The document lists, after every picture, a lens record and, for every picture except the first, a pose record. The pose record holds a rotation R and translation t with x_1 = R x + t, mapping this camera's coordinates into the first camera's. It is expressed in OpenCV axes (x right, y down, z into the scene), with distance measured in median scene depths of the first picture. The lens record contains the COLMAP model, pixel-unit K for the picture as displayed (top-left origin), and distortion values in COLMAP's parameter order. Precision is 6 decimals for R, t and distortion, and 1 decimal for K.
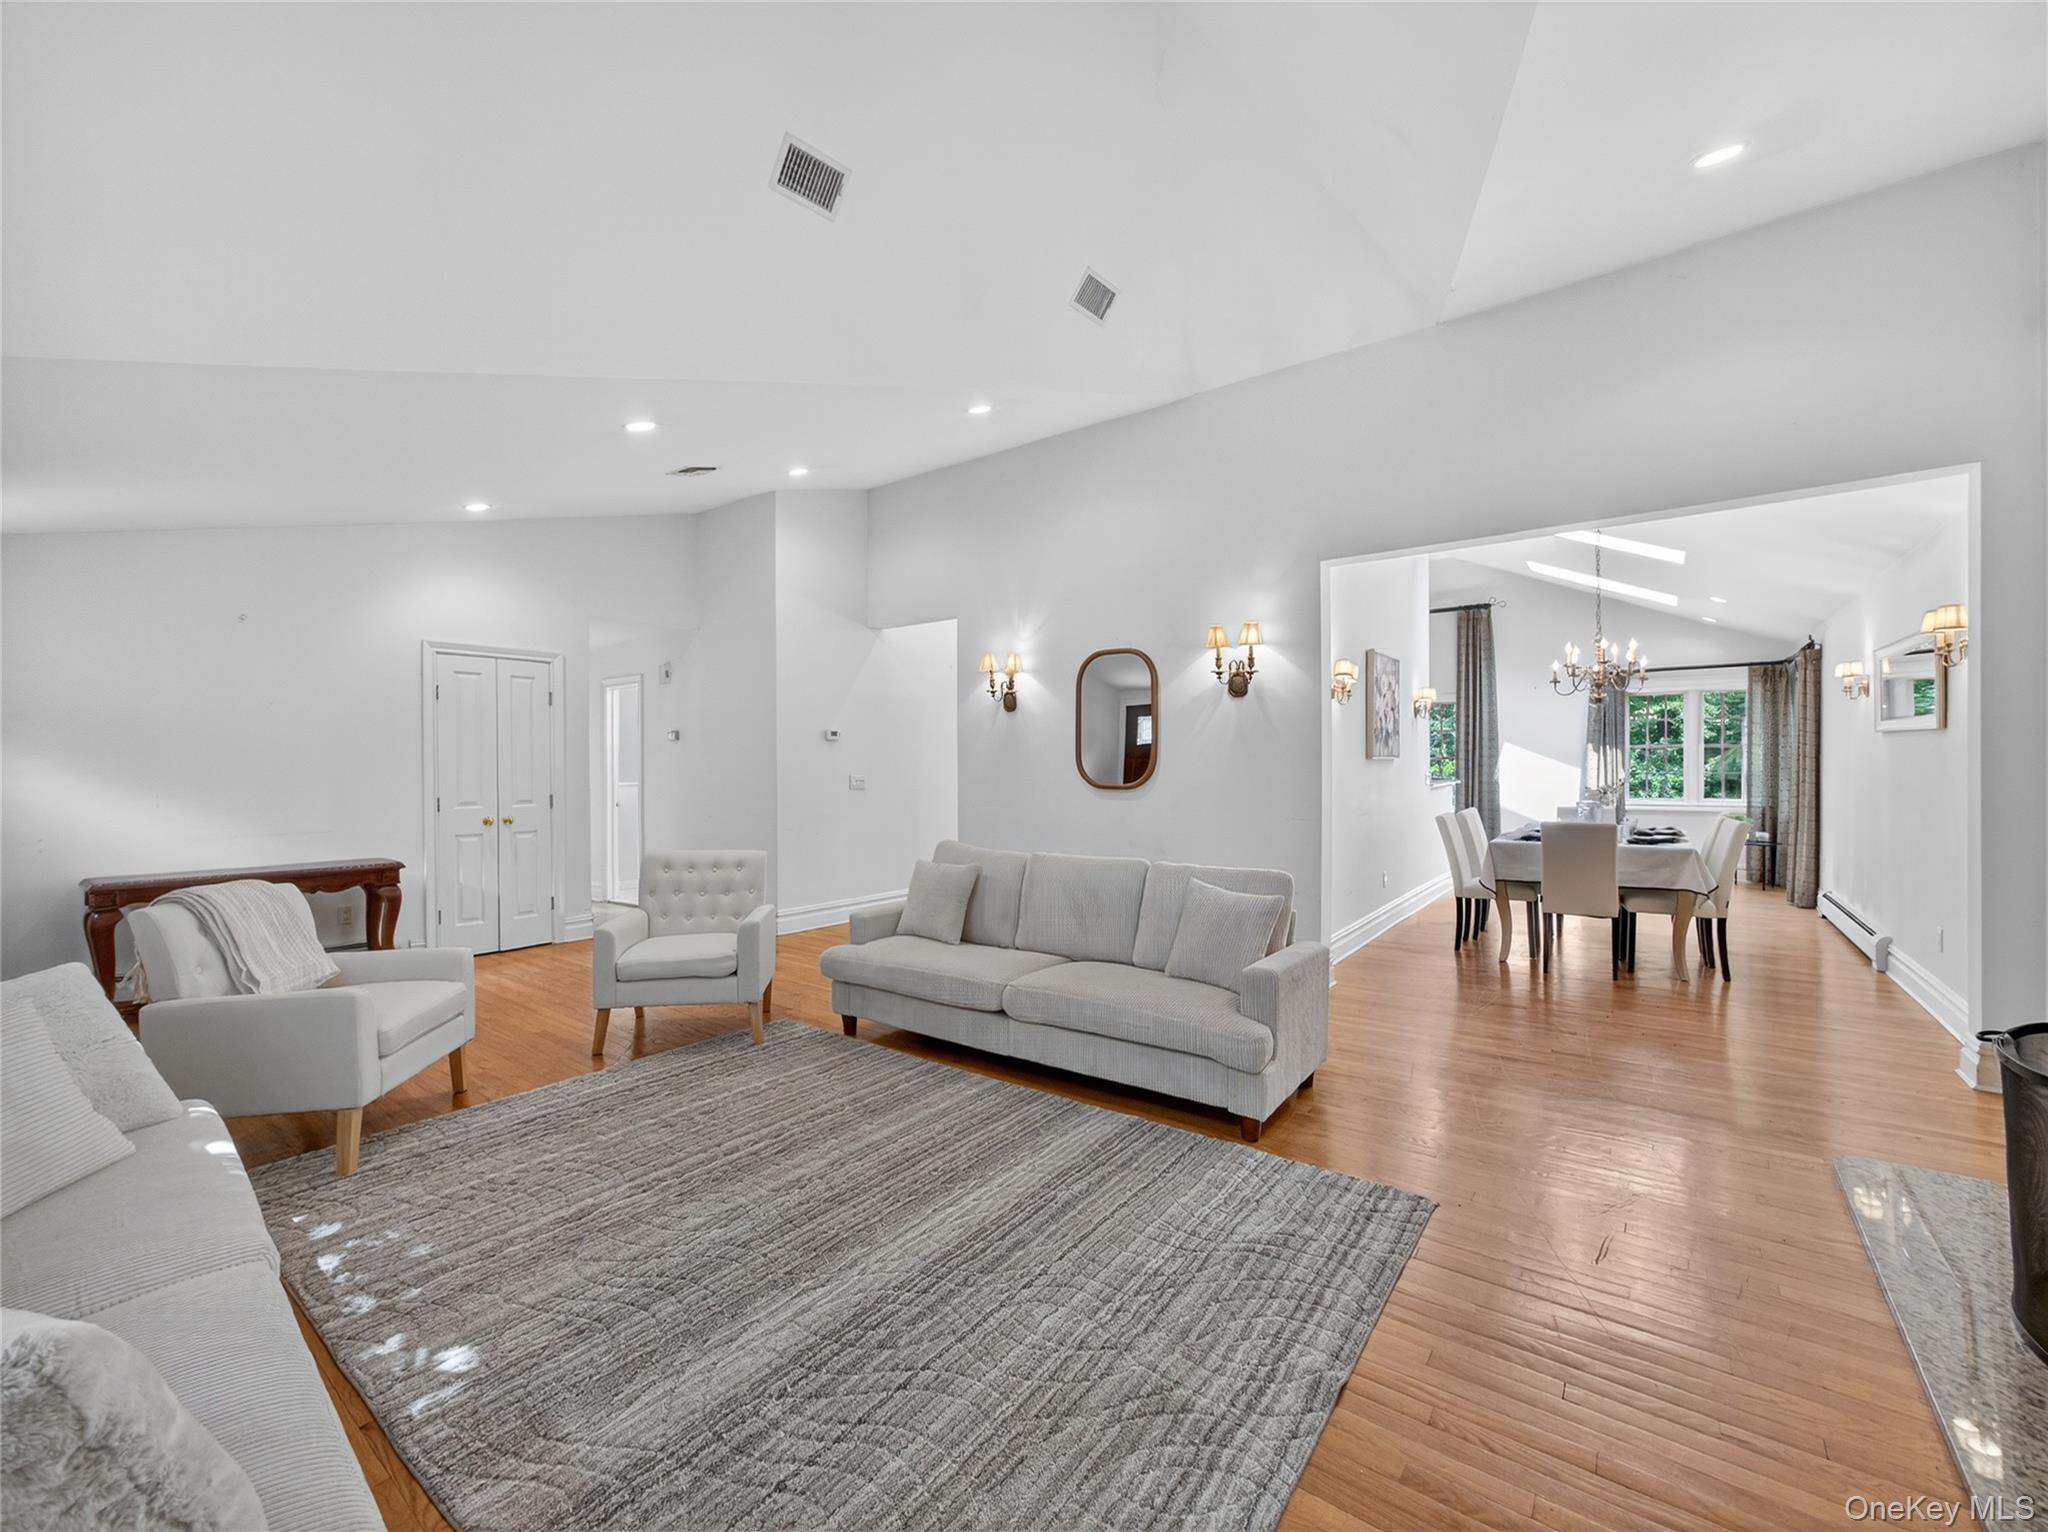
lens RADIAL K [[839.0, 0, 1023.2], [0, 839.0, 771.5], [0, 0, 1]] dist [-0.008694, 0.001409]
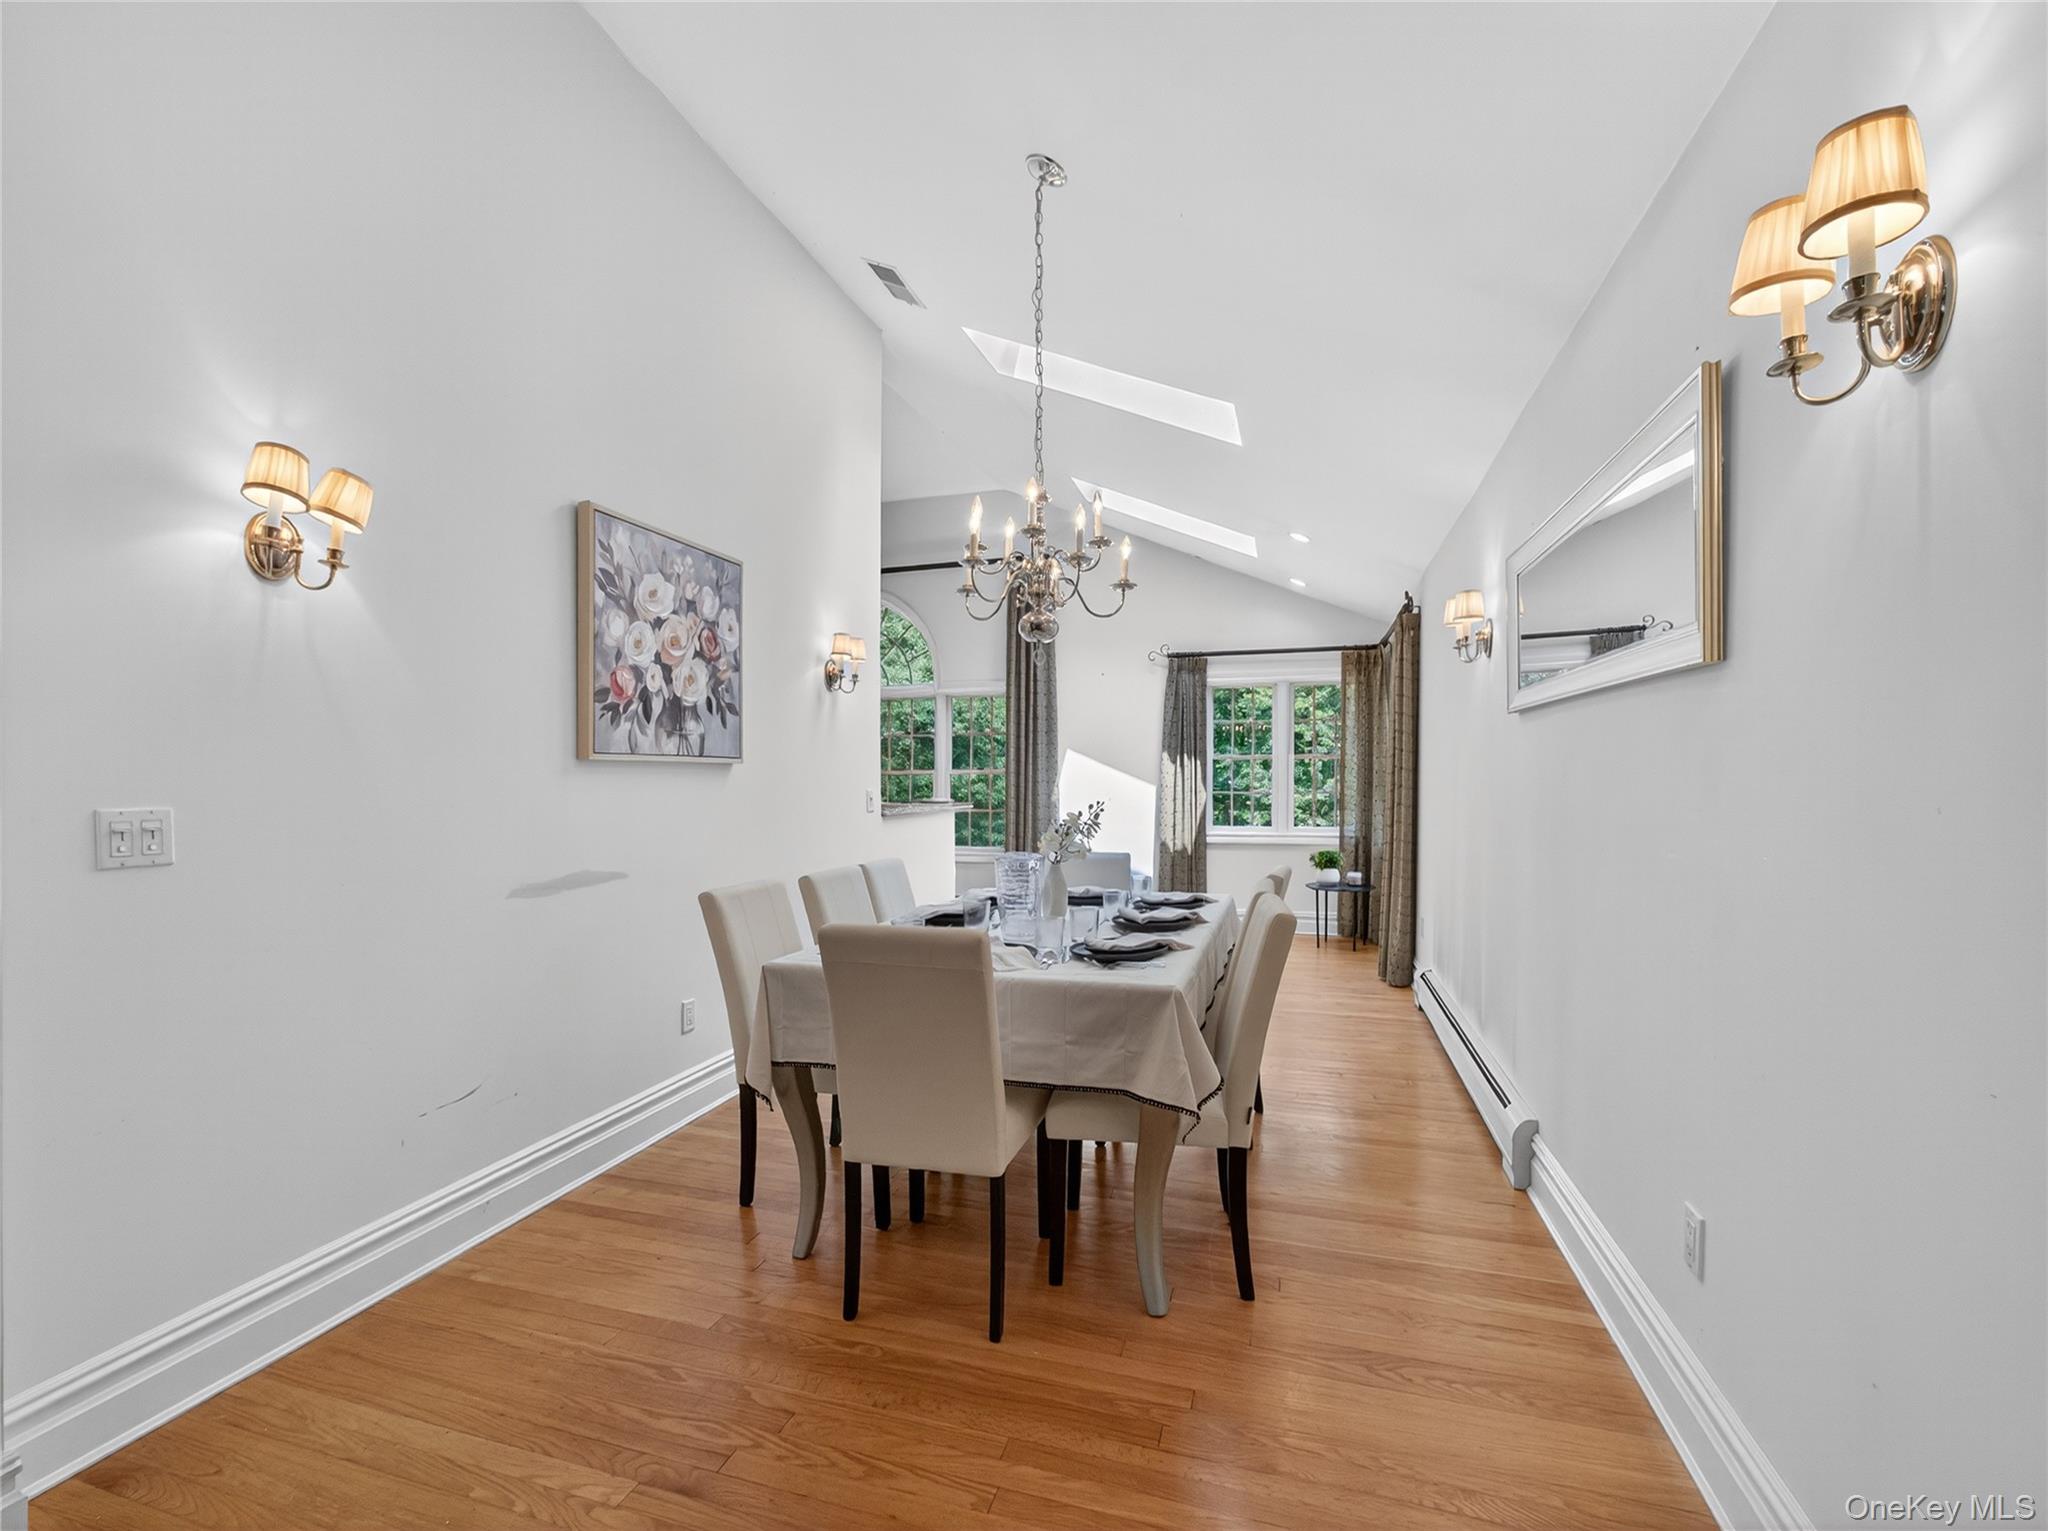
lens RADIAL K [[868.1, 0, 1052.2], [0, 868.1, 806.1], [0, 0, 1]] dist [-0.012483, 0.001076]
pose [[0.930754, -0.003826, 0.365625, 0.353696], [-0.001517, 0.999896, 0.014324, 0.002780], [-0.365642, -0.013887, 0.930652, 0.380024]]
